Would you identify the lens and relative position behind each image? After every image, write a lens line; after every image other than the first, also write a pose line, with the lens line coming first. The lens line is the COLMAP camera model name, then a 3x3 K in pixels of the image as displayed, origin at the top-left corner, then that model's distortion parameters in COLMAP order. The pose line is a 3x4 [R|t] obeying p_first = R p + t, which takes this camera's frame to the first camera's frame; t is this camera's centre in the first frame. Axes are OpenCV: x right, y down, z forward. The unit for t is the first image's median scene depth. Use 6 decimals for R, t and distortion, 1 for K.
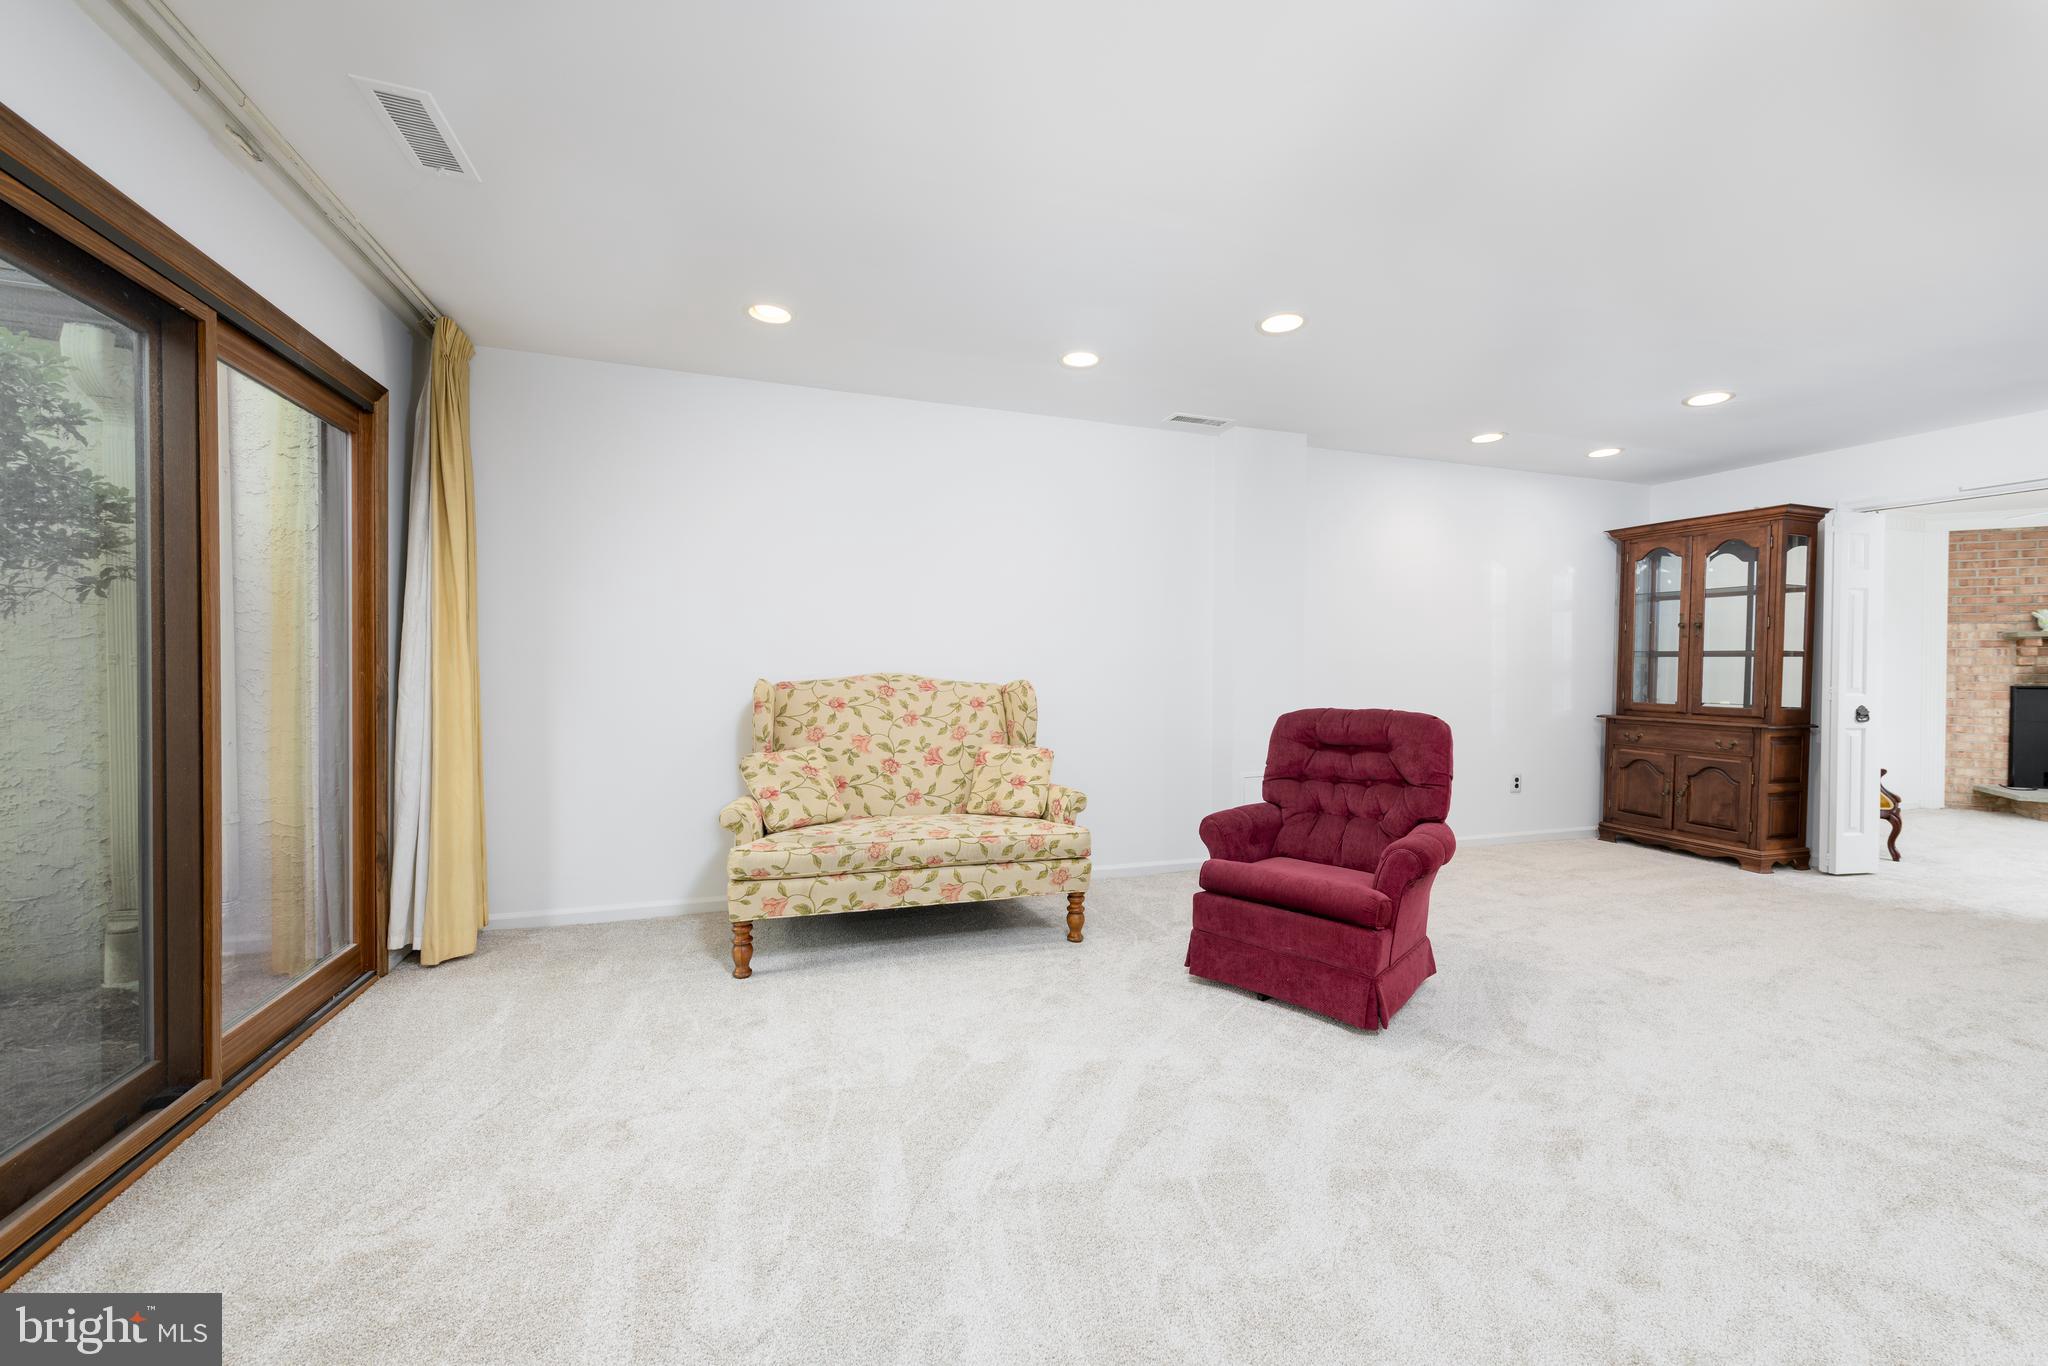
lens RADIAL K [[803.9, 0, 1052.1], [0, 803.9, 674.5], [0, 0, 1]] dist [0.006986, -0.000098]
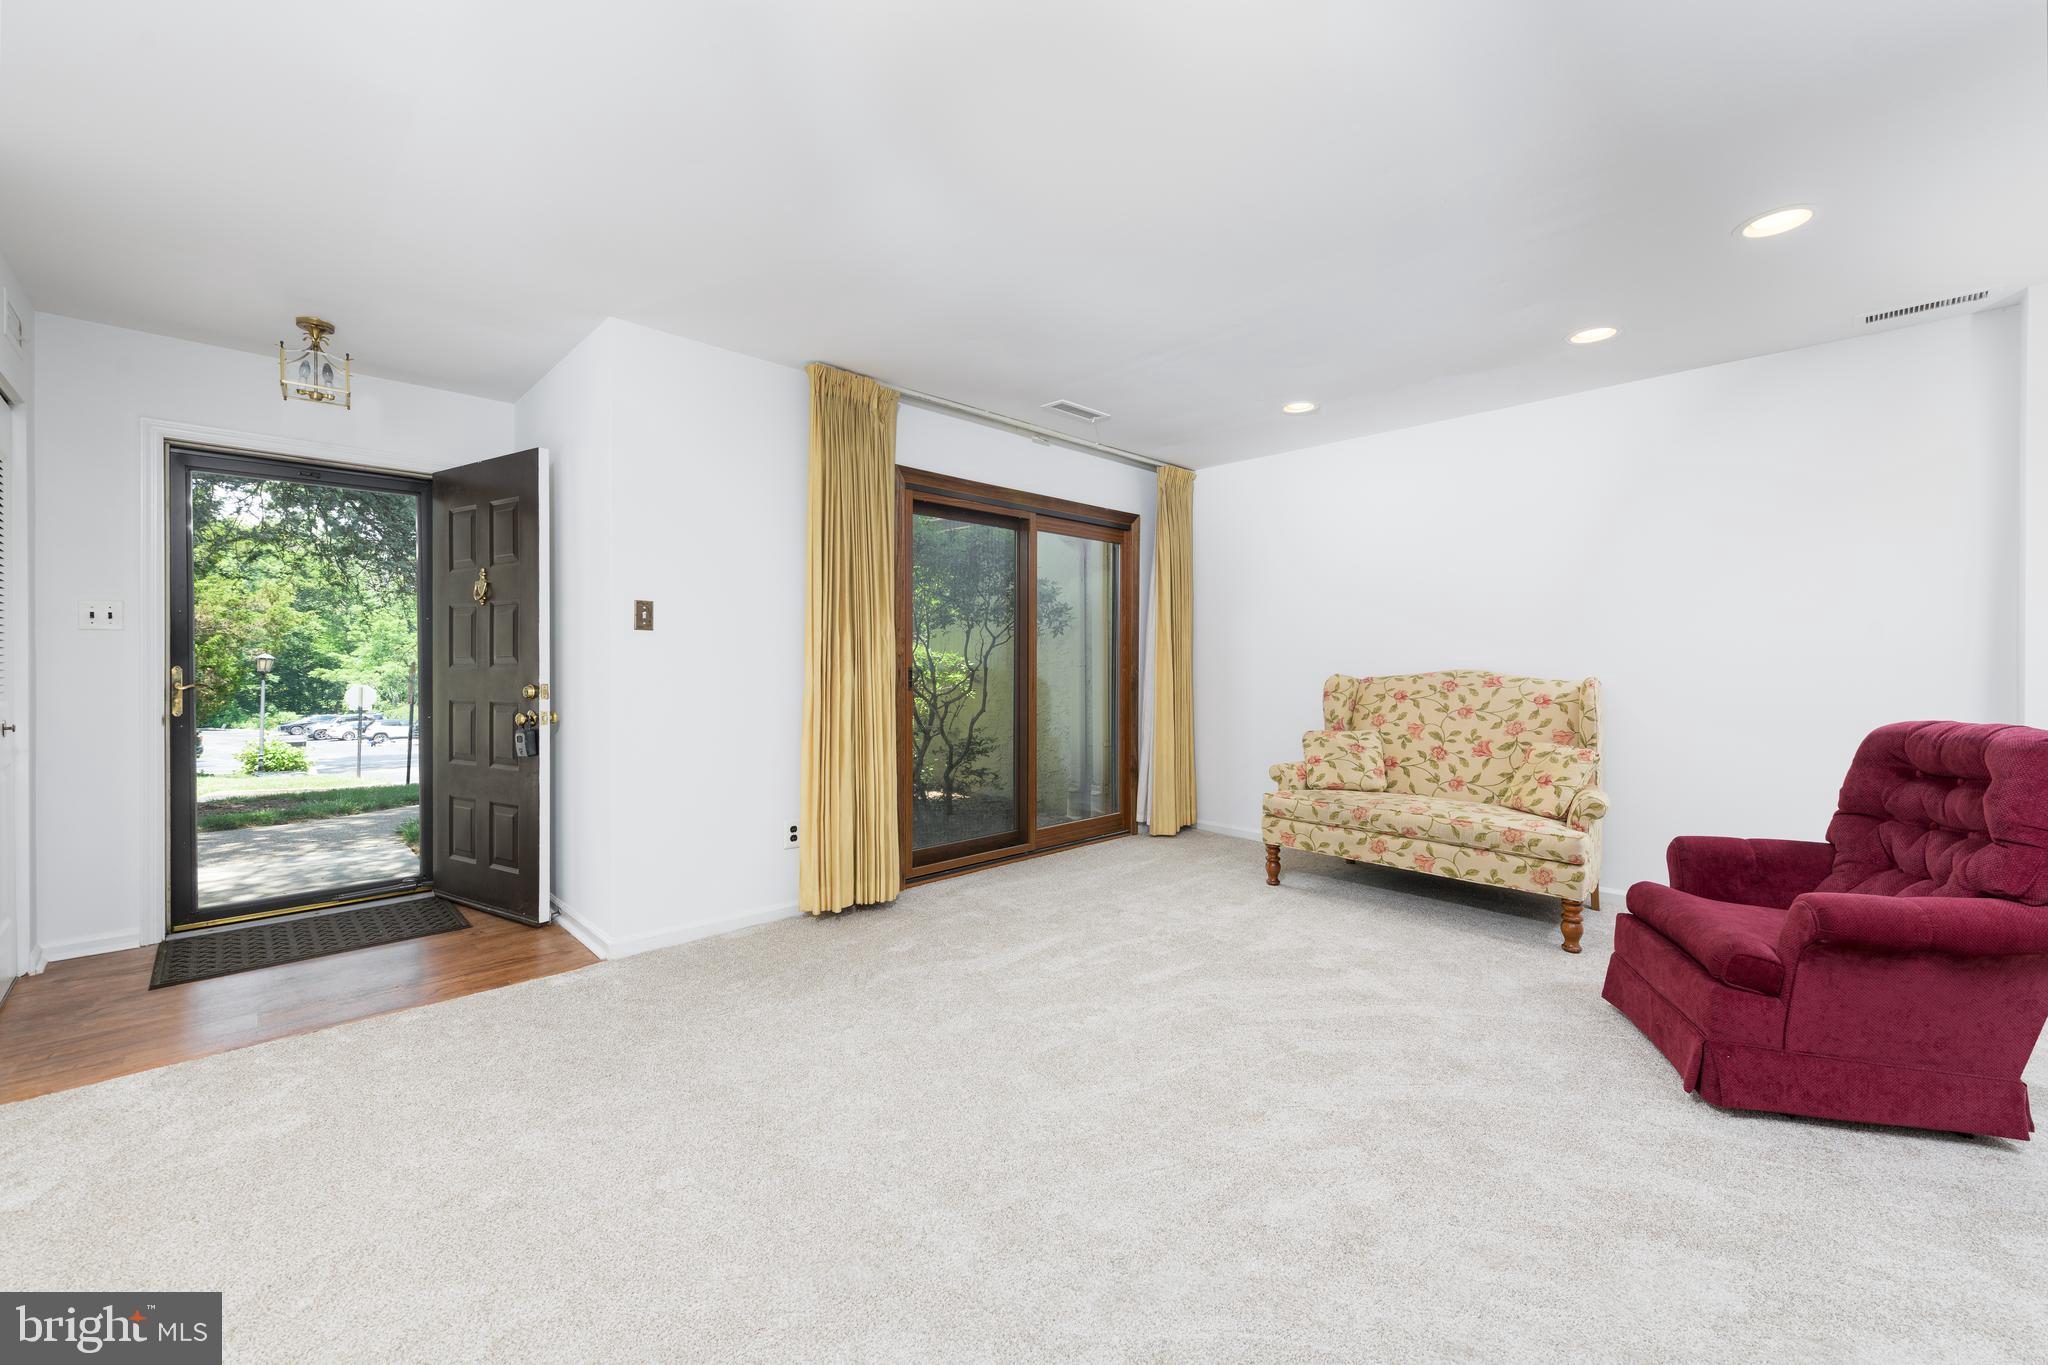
lens RADIAL K [[809.6, 0, 1040.6], [0, 809.6, 668.5], [0, 0, 1]] dist [0.015034, -0.009810]
pose [[0.427628, -0.001128, -0.903954, 0.630165], [-0.002904, 0.999992, -0.002621, 0.000989], [0.903950, 0.003746, 0.427622, 0.018067]]
